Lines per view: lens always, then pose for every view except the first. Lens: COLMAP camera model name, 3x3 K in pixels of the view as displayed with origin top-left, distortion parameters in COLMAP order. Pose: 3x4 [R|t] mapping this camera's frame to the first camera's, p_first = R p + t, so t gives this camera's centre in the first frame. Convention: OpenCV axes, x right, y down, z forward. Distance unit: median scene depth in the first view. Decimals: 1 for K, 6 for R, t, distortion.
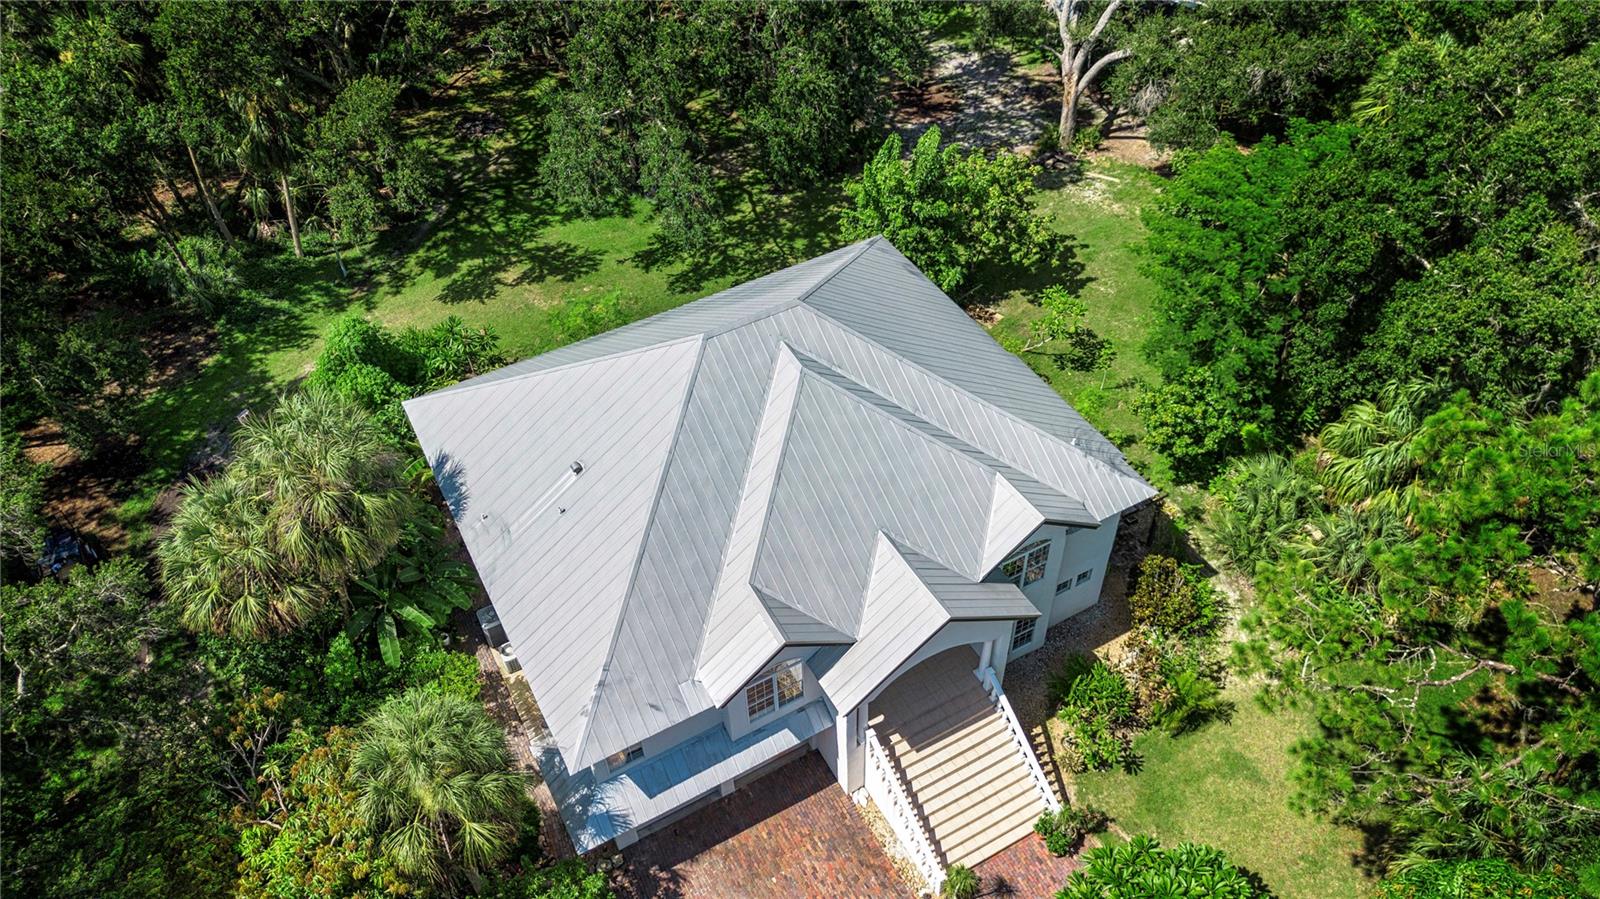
lens RADIAL K [[1120.1, 0, 805.0], [0, 1120.1, 458.4], [0, 0, 1]] dist [0.087972, -0.086083]
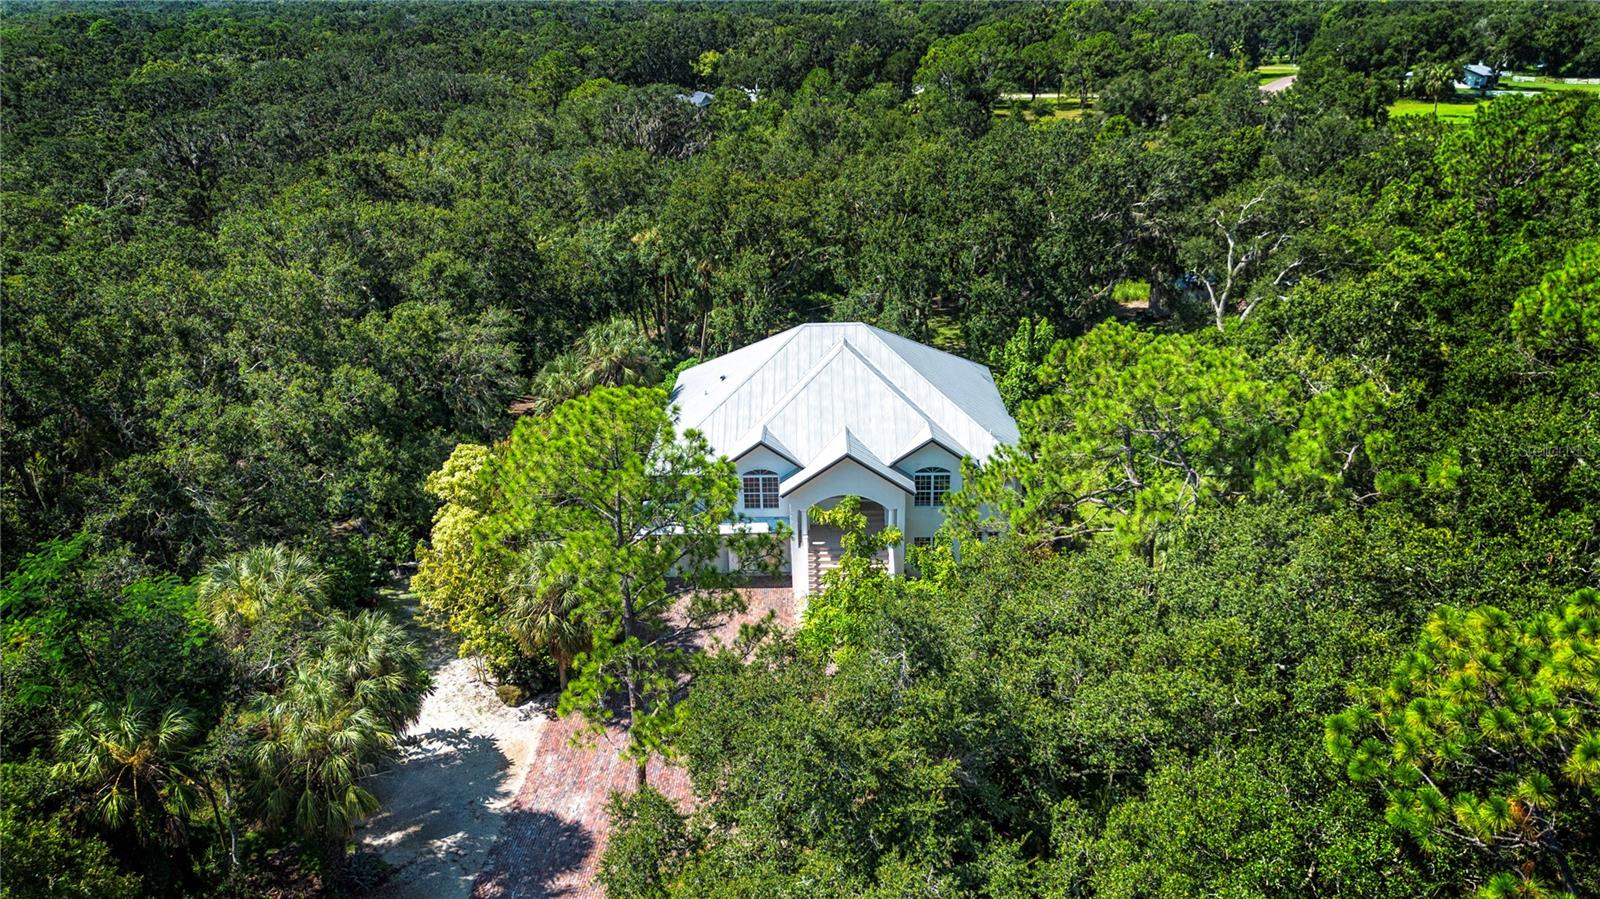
lens RADIAL K [[1120.1, 0, 805.0], [0, 1120.1, 458.4], [0, 0, 1]] dist [0.087972, -0.086083]
pose [[0.865176, 0.203345, -0.458390, 0.484627], [-0.360219, 0.887949, -0.285986, 0.368693], [0.348873, 0.412549, 0.841481, -0.292743]]
